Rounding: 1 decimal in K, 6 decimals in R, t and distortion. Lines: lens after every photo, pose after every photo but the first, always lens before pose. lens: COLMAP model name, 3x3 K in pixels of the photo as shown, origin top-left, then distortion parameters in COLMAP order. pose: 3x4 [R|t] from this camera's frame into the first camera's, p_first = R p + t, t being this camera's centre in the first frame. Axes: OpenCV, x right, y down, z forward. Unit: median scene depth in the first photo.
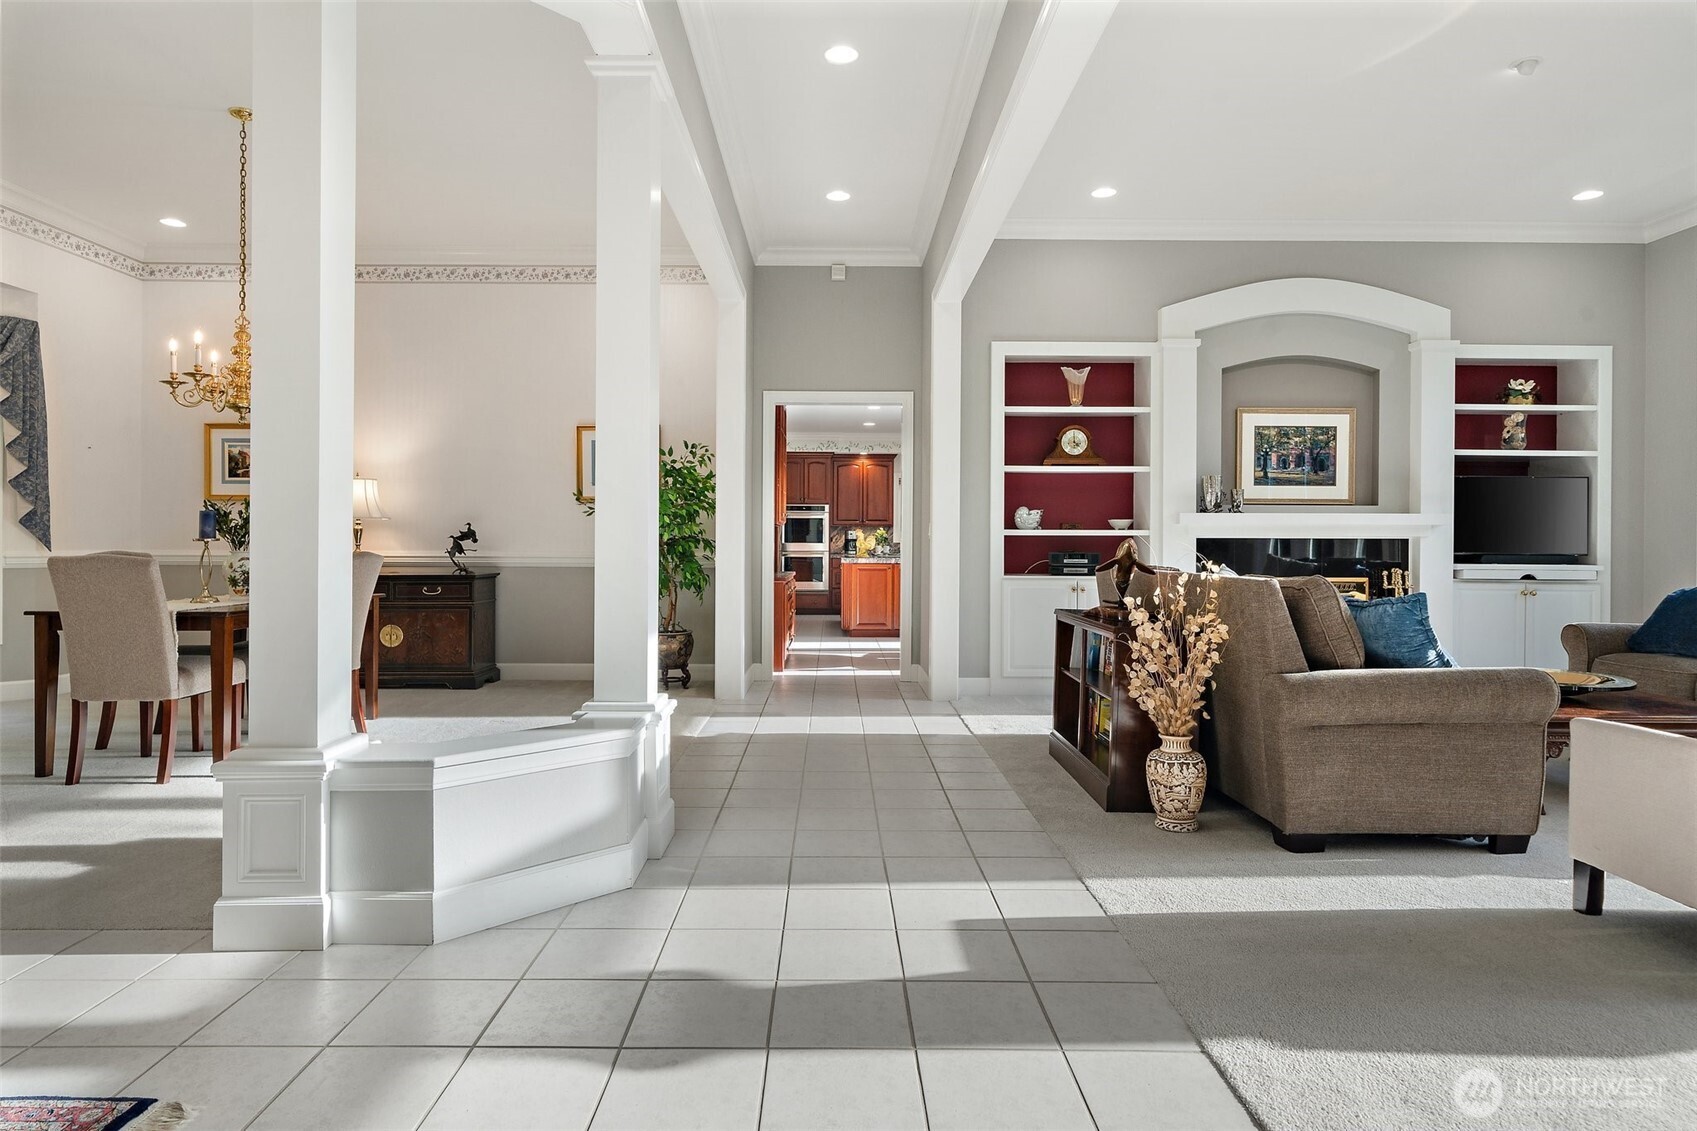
lens RADIAL K [[956.9, 0, 839.1], [0, 956.9, 538.2], [0, 0, 1]] dist [-0.006772, 0.005590]
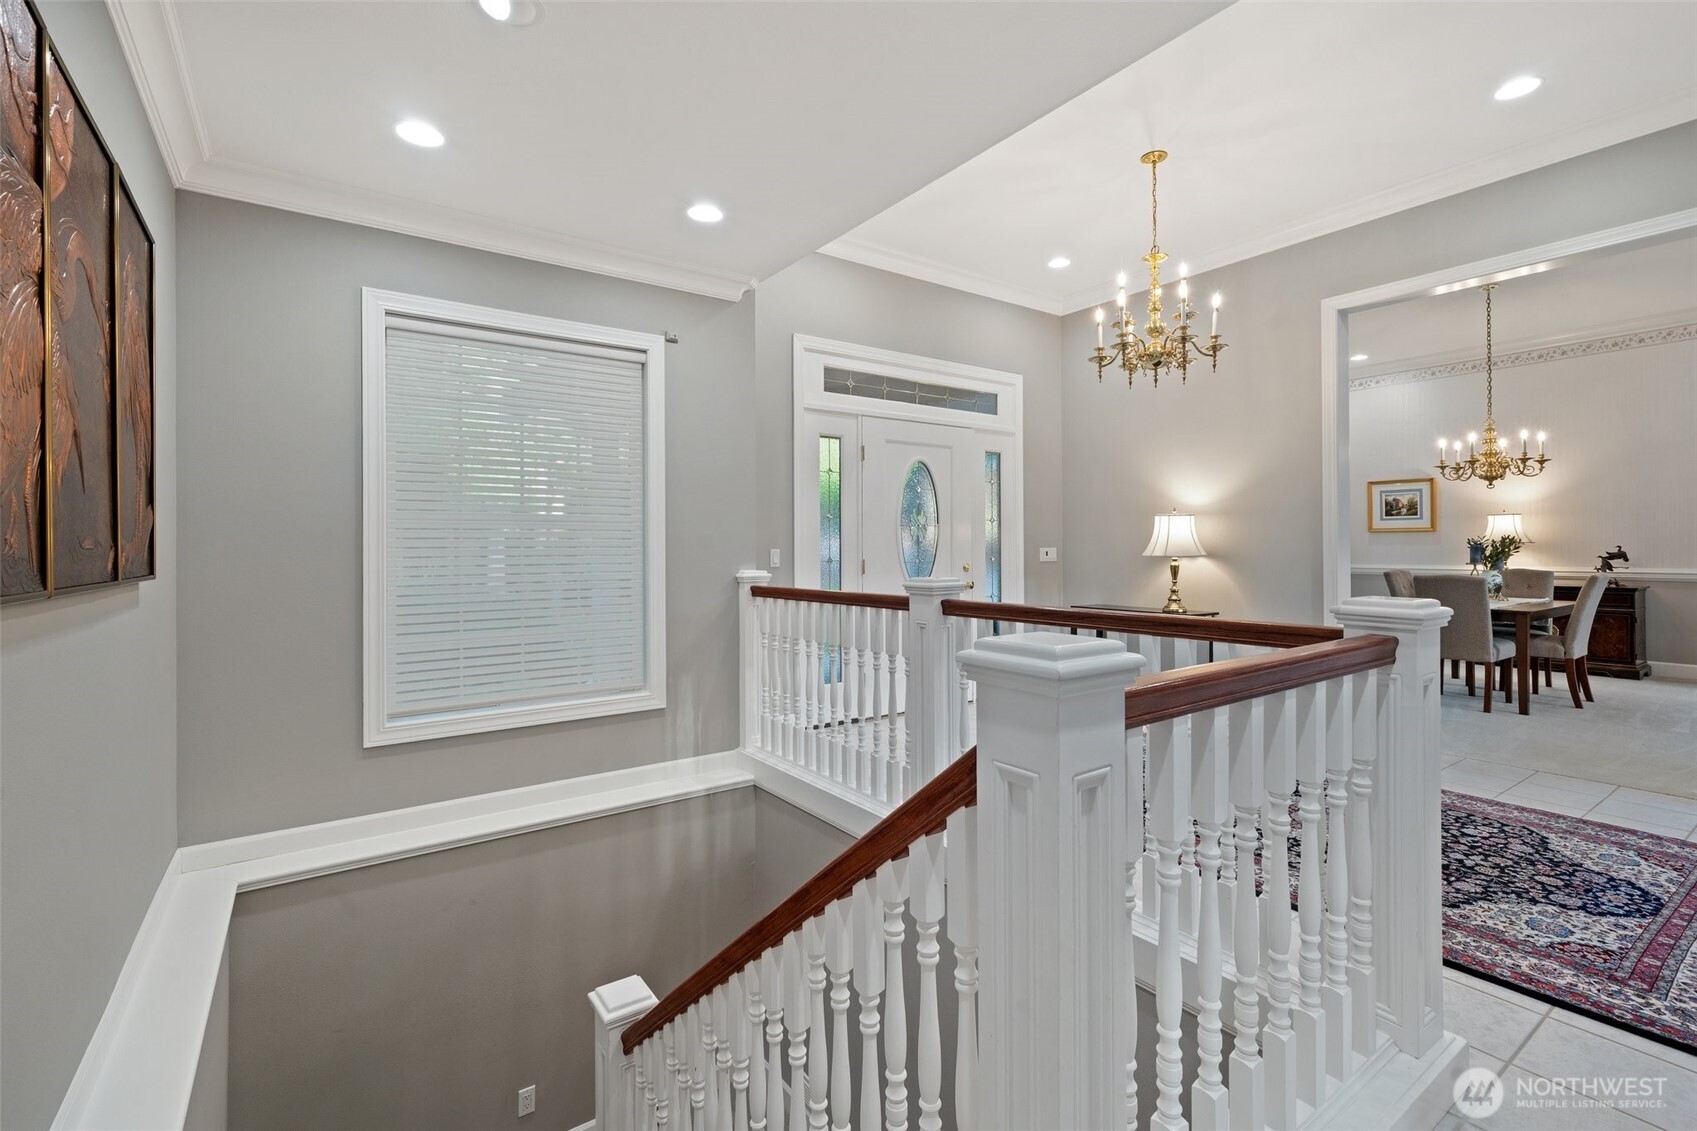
lens RADIAL K [[761.4, 0, 847.1], [0, 761.4, 552.7], [0, 0, 1]] dist [-0.004418, 0.000386]
pose [[0.564793, -0.006842, -0.825204, -0.150851], [0.013879, 0.999903, 0.001208, -0.022887], [0.825116, -0.012135, 0.564833, -0.389042]]
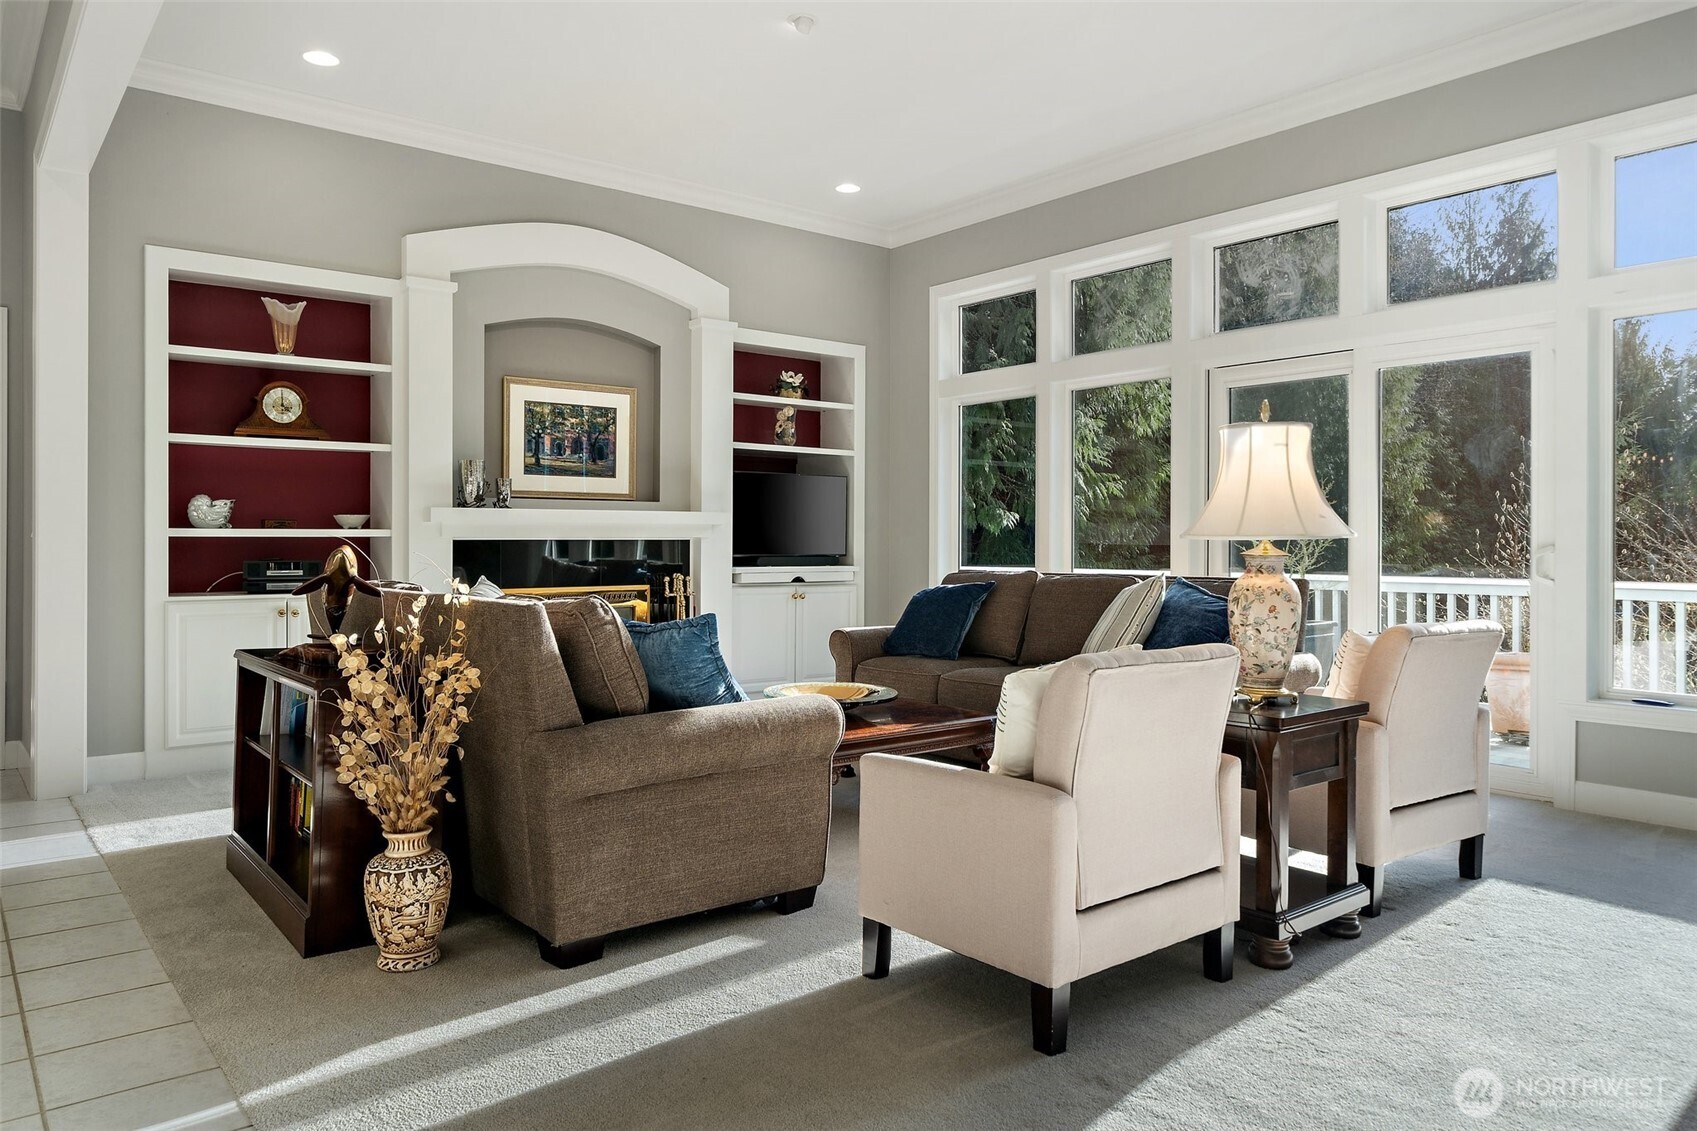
lens RADIAL K [[1137.6, 0, 833.3], [0, 1137.6, 543.9], [0, 0, 1]] dist [0.003307, -0.001446]
pose [[0.785256, -0.006132, 0.619141, 0.043742], [0.000350, 0.999955, 0.009460, -0.005425], [-0.619172, -0.007212, 0.785223, 0.082964]]
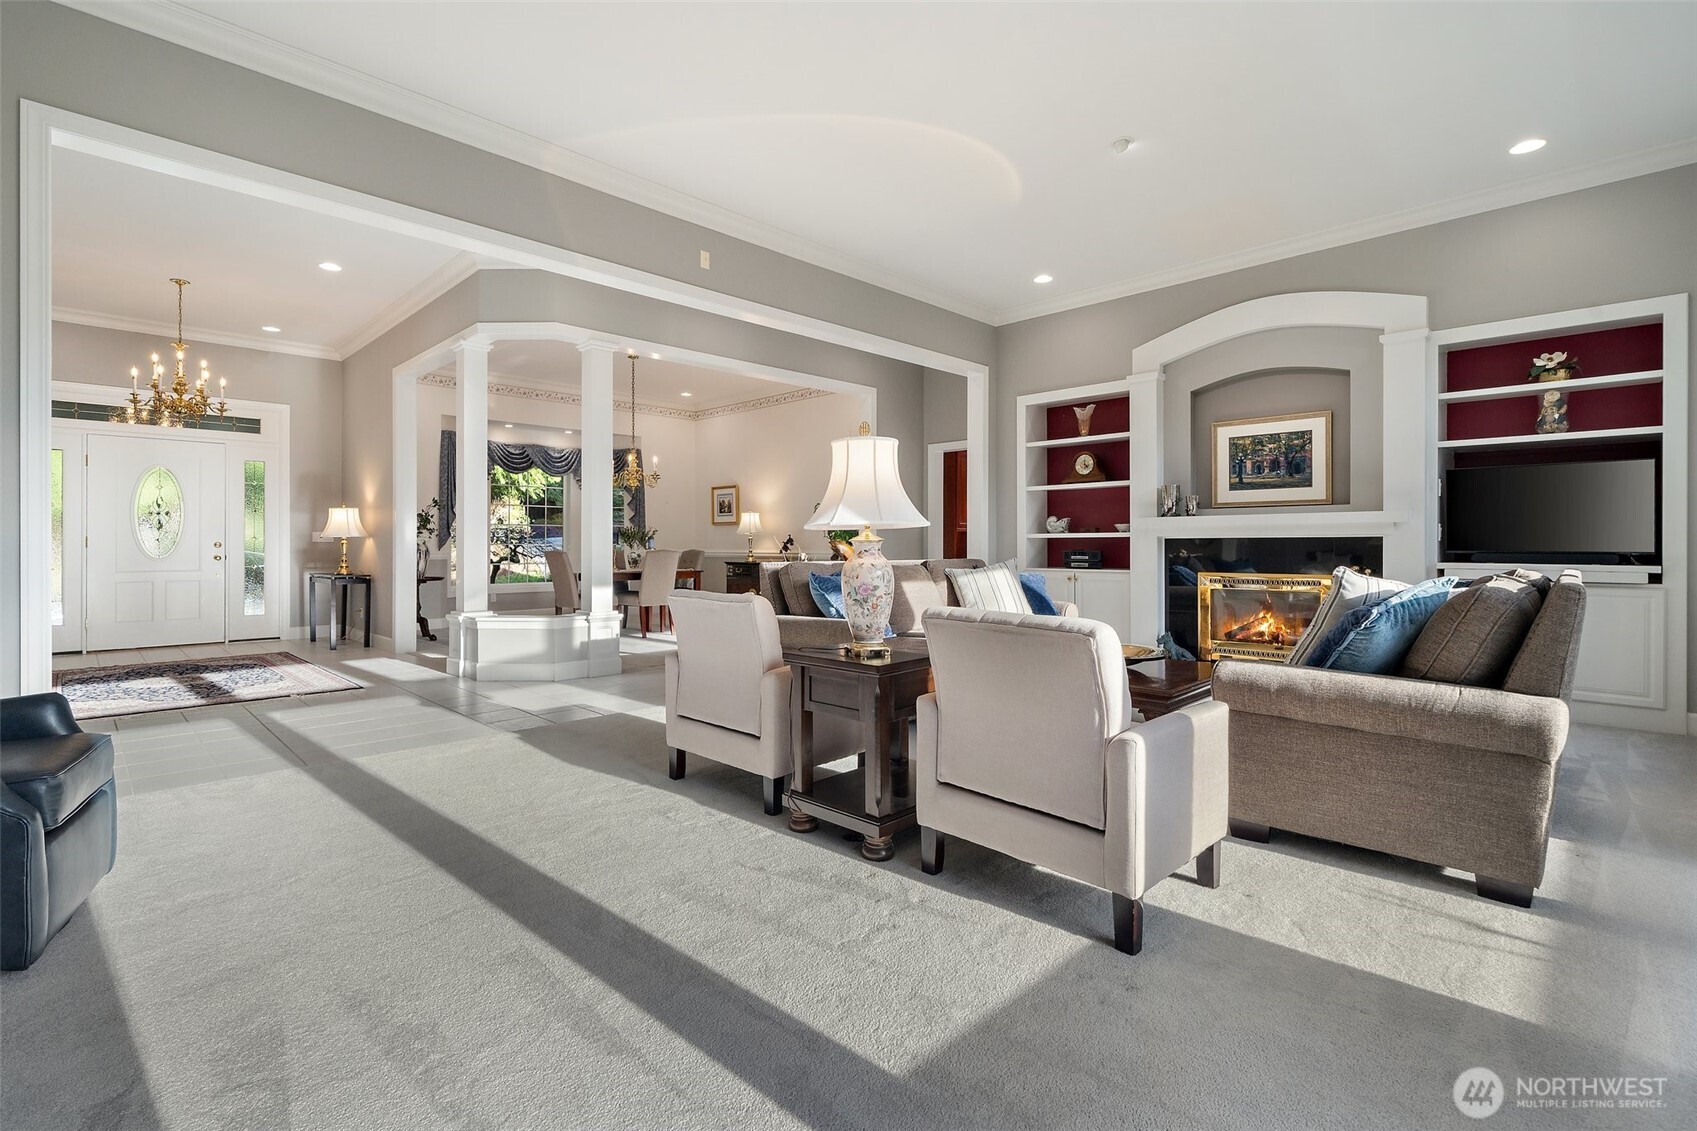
lens RADIAL K [[783.0, 0, 849.5], [0, 783.0, 540.1], [0, 0, 1]] dist [-0.000941, 0.000313]
pose [[0.705475, -0.009870, -0.708666, 0.779481], [0.006481, 0.999951, -0.007475, 0.006616], [0.708705, 0.000680, 0.705505, 0.039159]]
